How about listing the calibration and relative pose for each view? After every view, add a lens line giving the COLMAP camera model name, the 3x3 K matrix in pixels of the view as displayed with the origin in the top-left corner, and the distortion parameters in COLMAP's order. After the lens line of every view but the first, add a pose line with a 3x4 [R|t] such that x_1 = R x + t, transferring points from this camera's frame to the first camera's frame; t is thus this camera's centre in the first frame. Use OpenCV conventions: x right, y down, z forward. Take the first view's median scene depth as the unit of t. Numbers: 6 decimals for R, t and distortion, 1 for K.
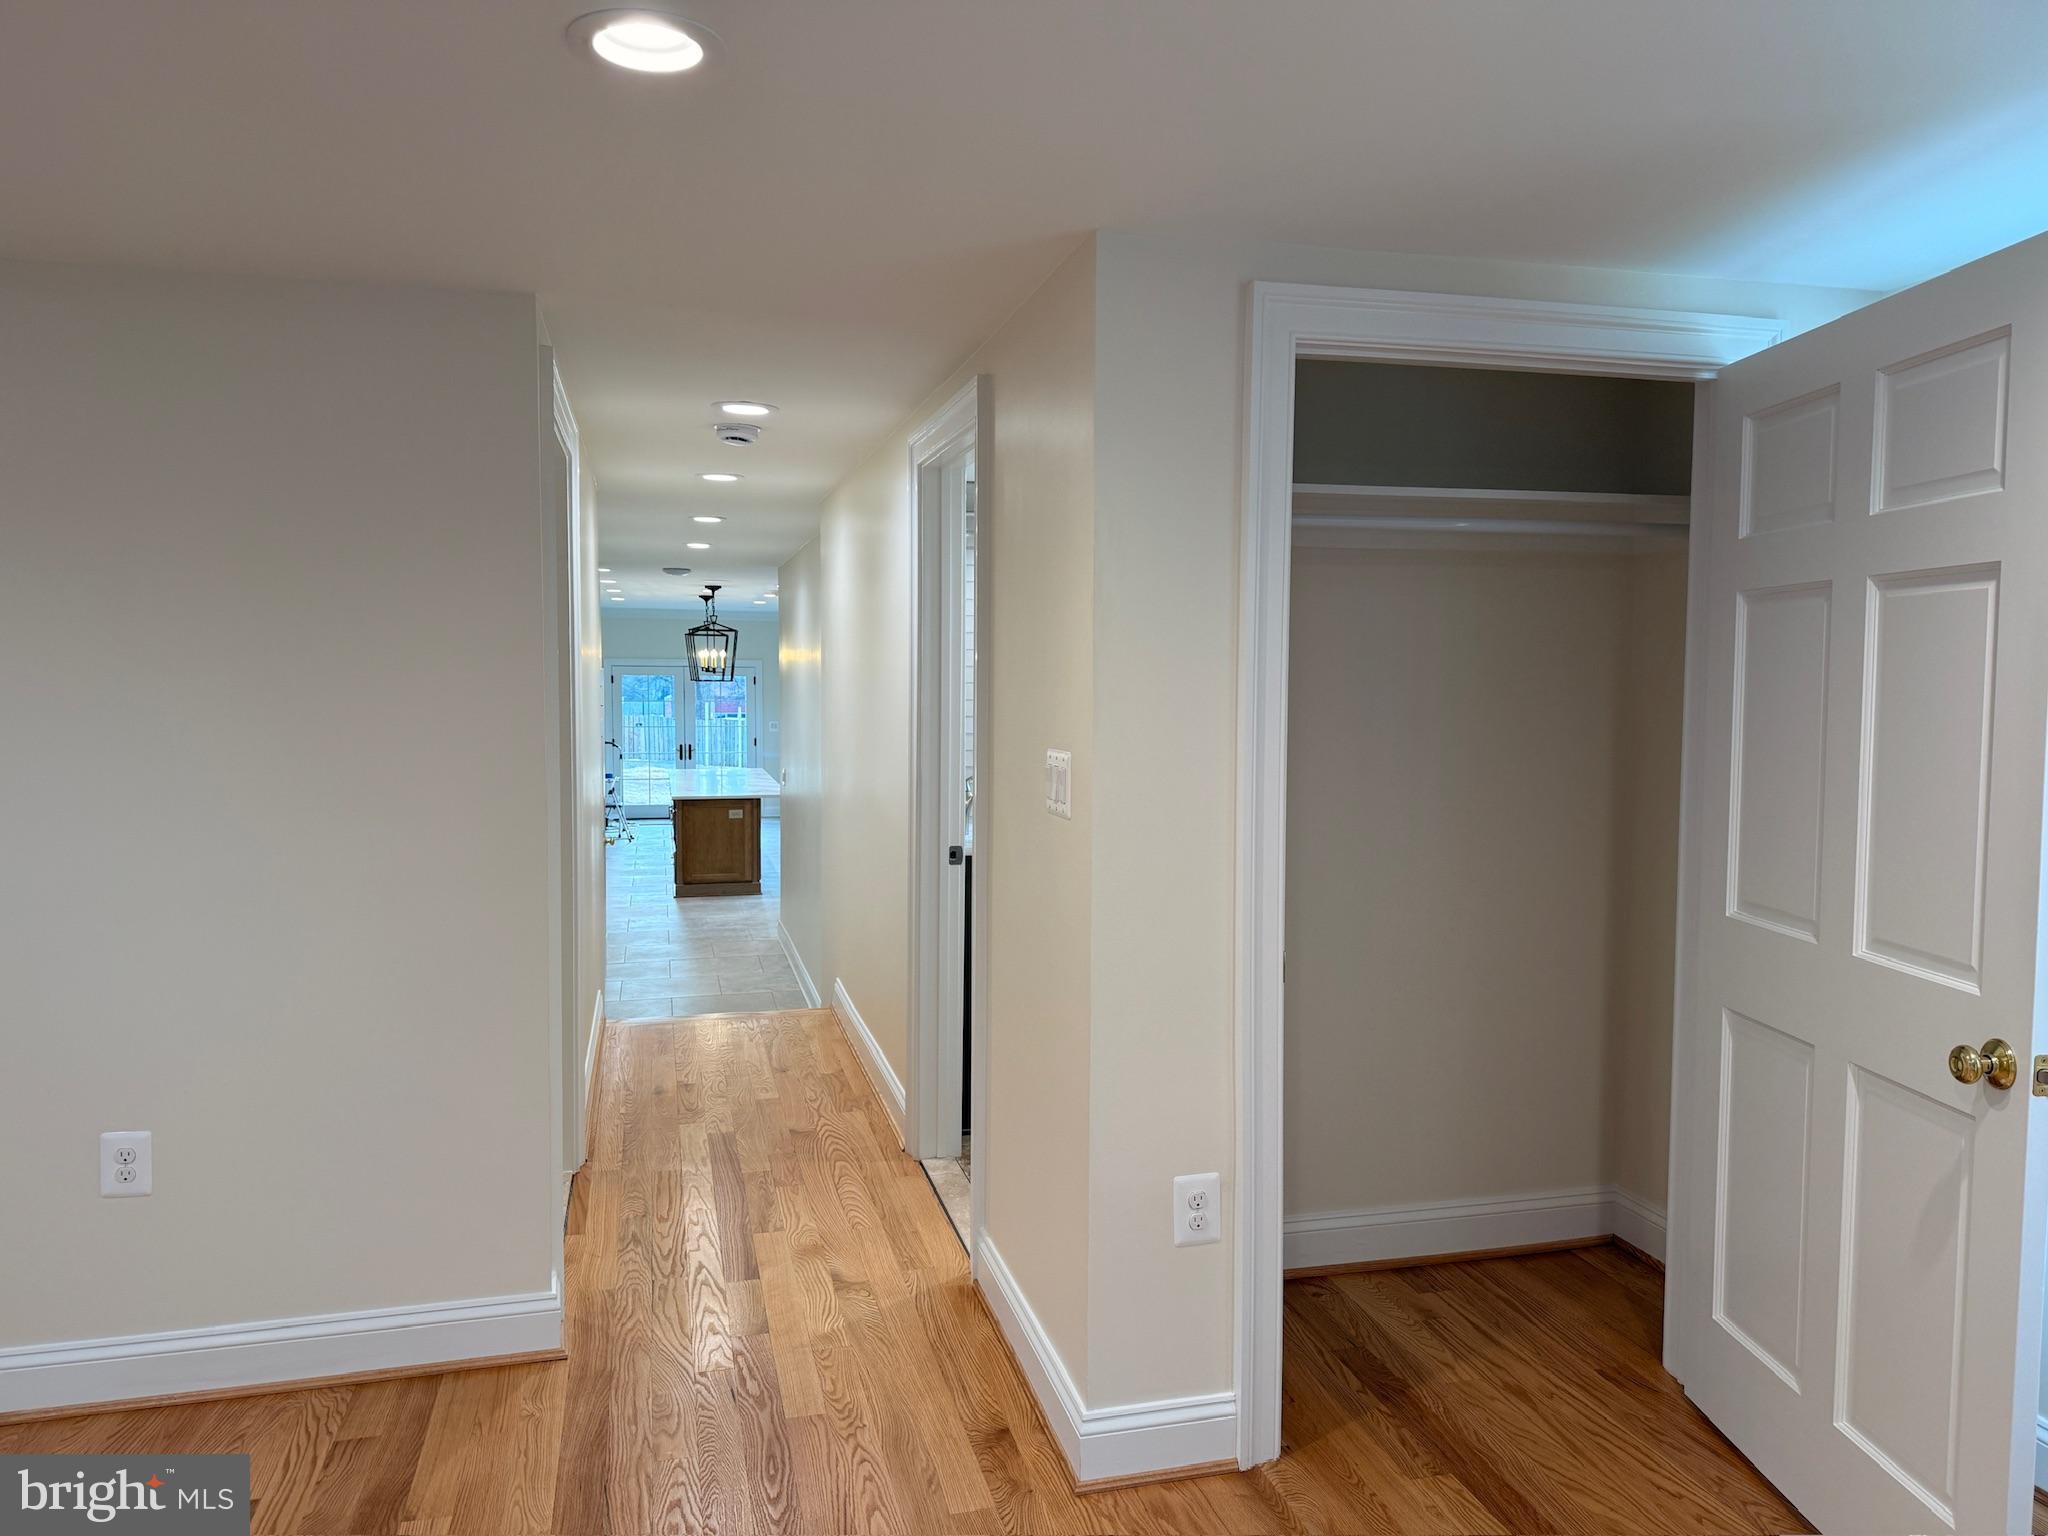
lens RADIAL K [[1444.9, 0, 1035.4], [0, 1444.9, 753.5], [0, 0, 1]] dist [0.046881, -0.059365]
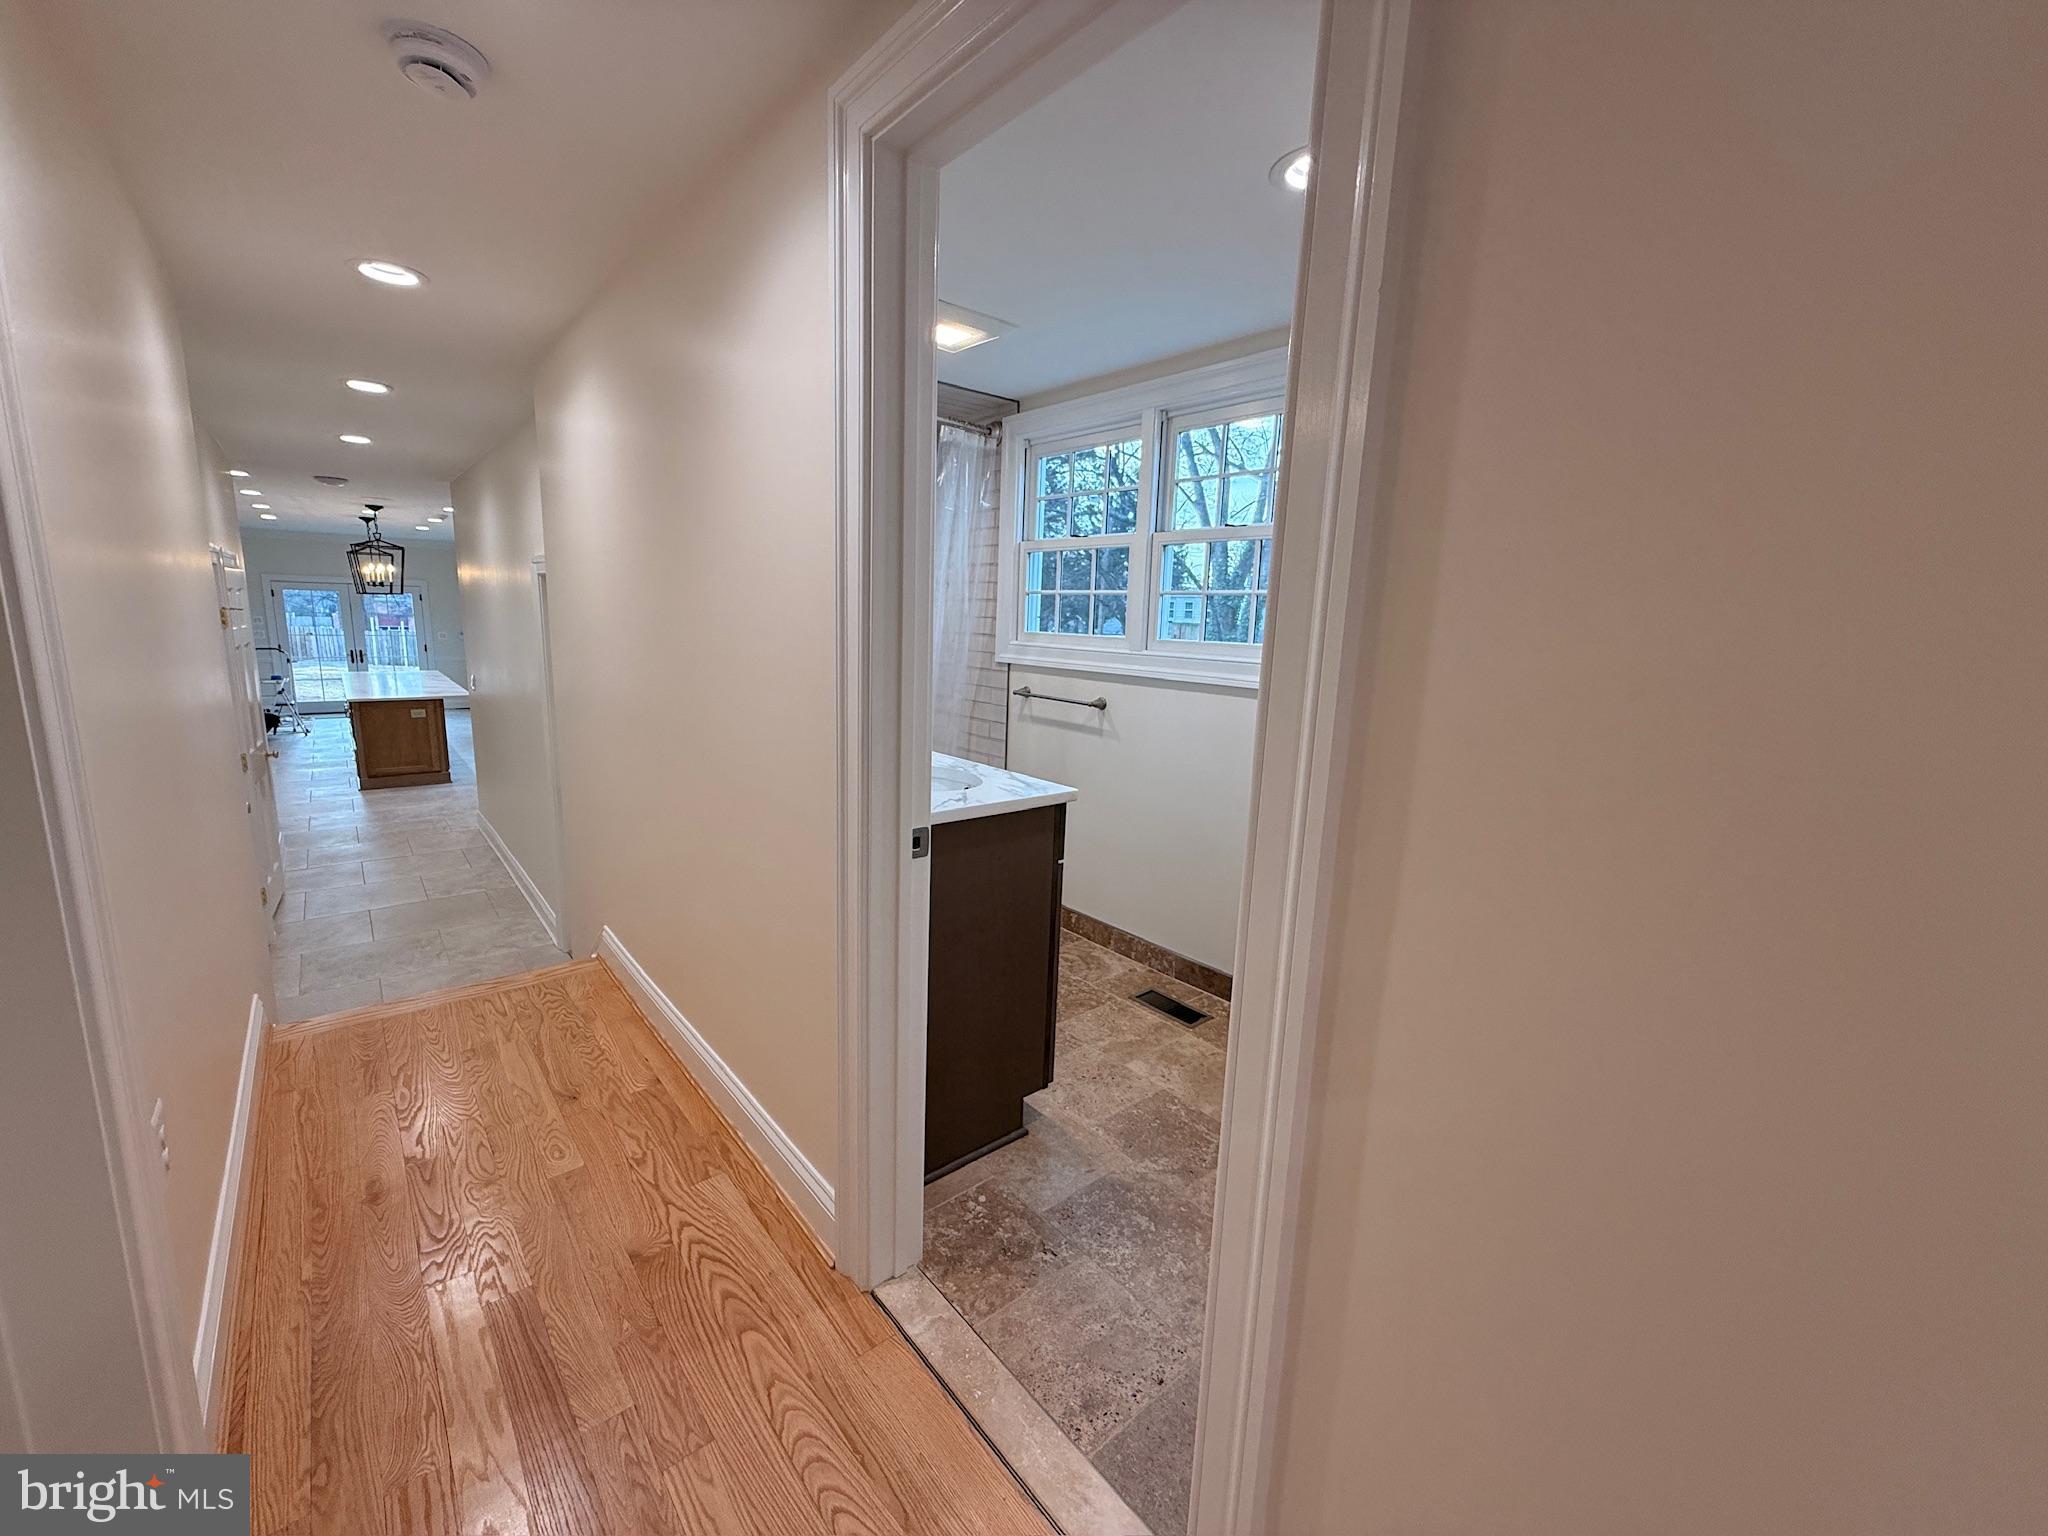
lens RADIAL K [[814.1, 0, 1019.7], [0, 814.1, 765.7], [0, 0, 1]] dist [-0.008491, -0.000061]
pose [[0.902120, -0.053921, 0.428104, -0.059052], [-0.003695, 0.991159, 0.132625, -0.003599], [-0.431470, -0.121226, 0.893945, 0.237261]]
